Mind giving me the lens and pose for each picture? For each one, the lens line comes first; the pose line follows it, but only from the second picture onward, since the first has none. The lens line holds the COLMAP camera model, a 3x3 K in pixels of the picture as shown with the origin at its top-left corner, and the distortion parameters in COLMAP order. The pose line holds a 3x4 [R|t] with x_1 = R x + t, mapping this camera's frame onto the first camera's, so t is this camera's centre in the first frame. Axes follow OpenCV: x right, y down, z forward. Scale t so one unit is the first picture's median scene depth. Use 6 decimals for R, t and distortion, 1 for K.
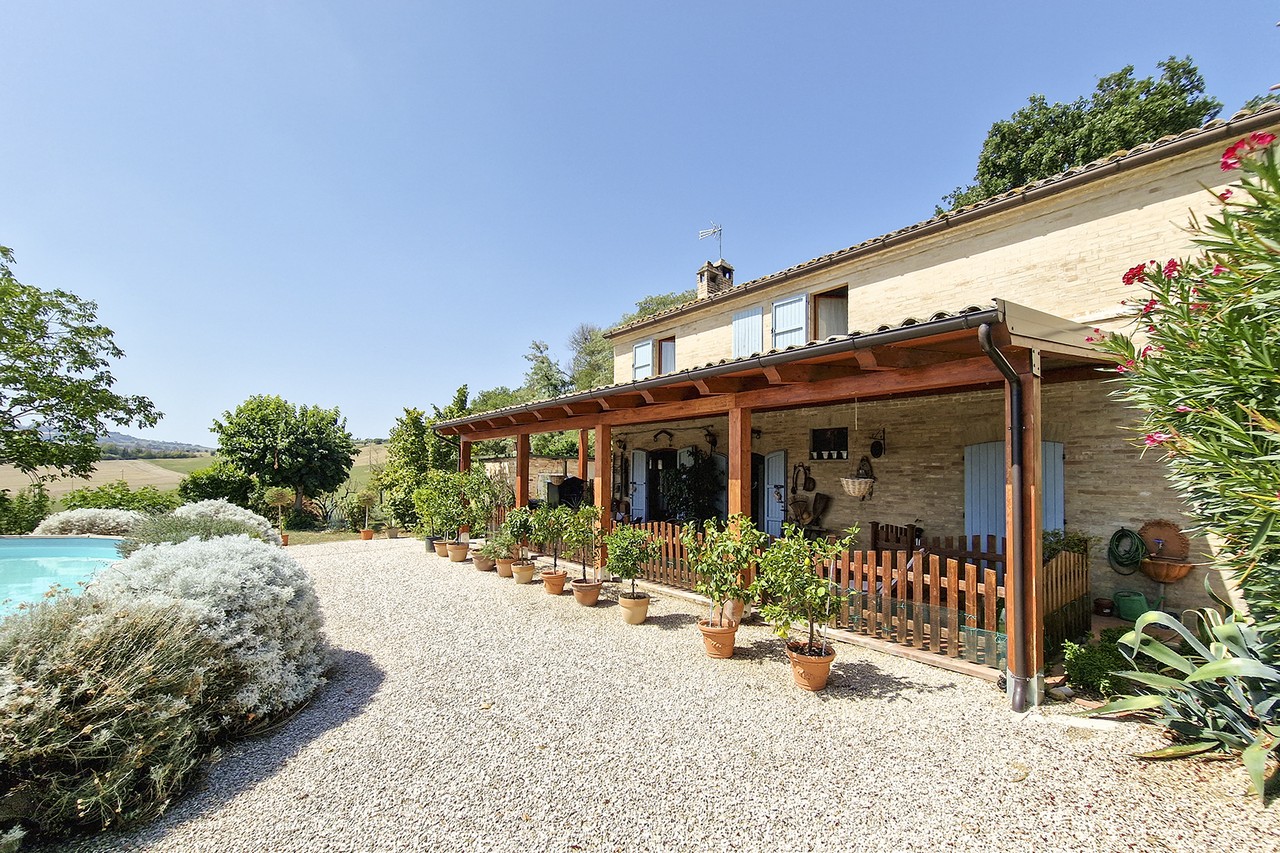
lens RADIAL K [[531.7, 0, 665.2], [0, 531.7, 457.9], [0, 0, 1]] dist [0.007097, -0.005482]
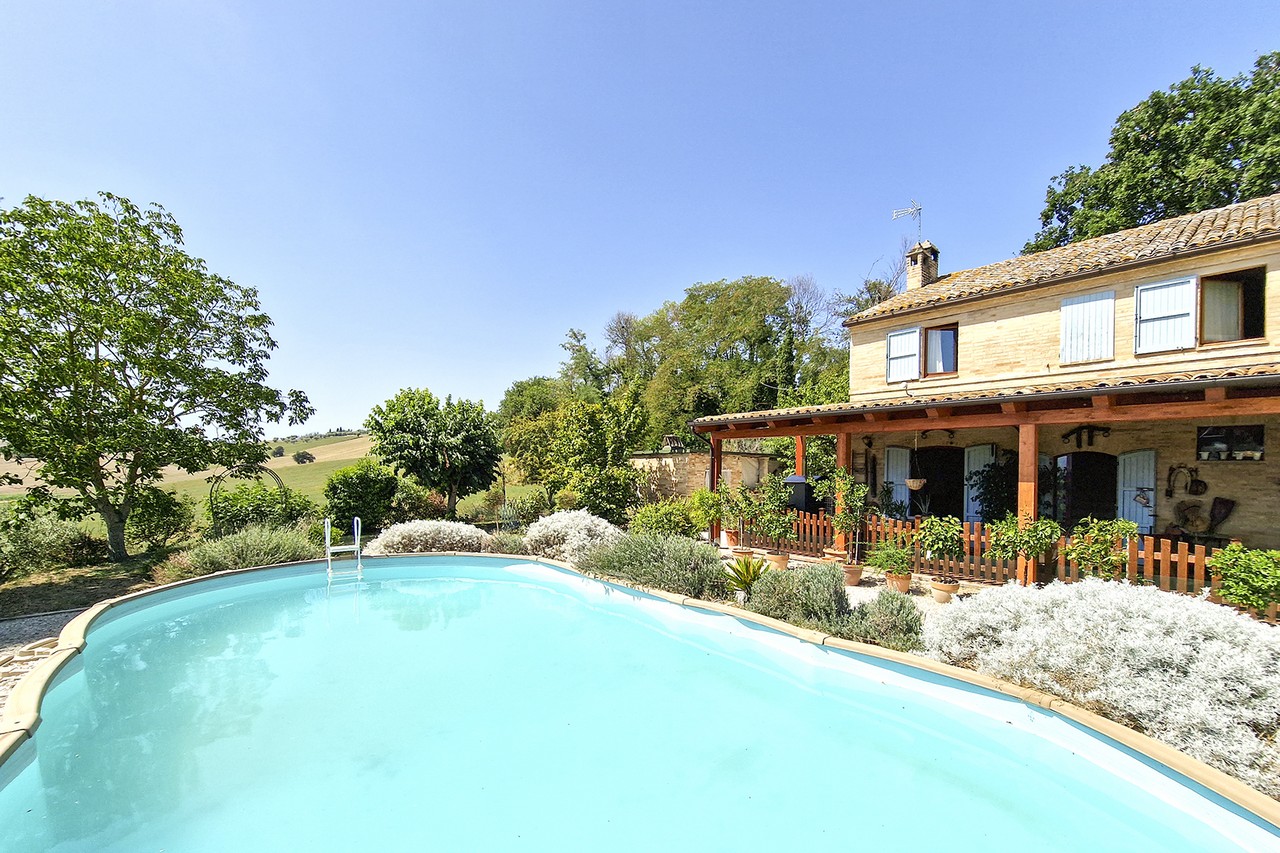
lens RADIAL K [[531.7, 0, 647.7], [0, 531.7, 460.2], [0, 0, 1]] dist [0.007097, -0.005482]
pose [[0.999933, -0.006009, 0.009847, -0.390683], [0.005757, 0.999659, 0.025467, -0.014462], [-0.009997, -0.025408, 0.999627, 0.060059]]
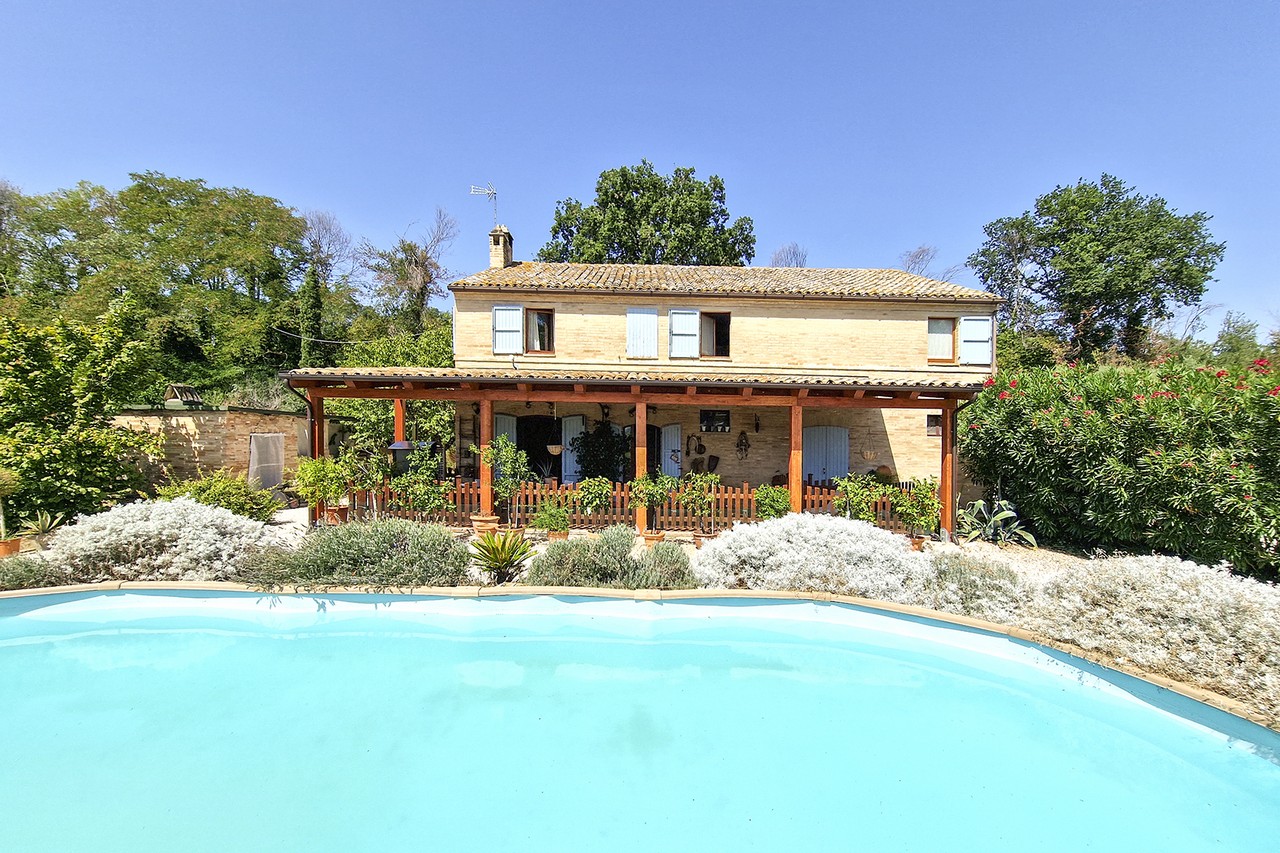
lens RADIAL K [[531.7, 0, 644.5], [0, 531.7, 430.2], [0, 0, 1]] dist [0.007097, -0.005482]
pose [[0.632924, 0.008063, 0.774172, -0.511866], [-0.039186, 0.998998, 0.021632, -0.014289], [-0.773221, -0.044028, 0.632606, 0.133491]]
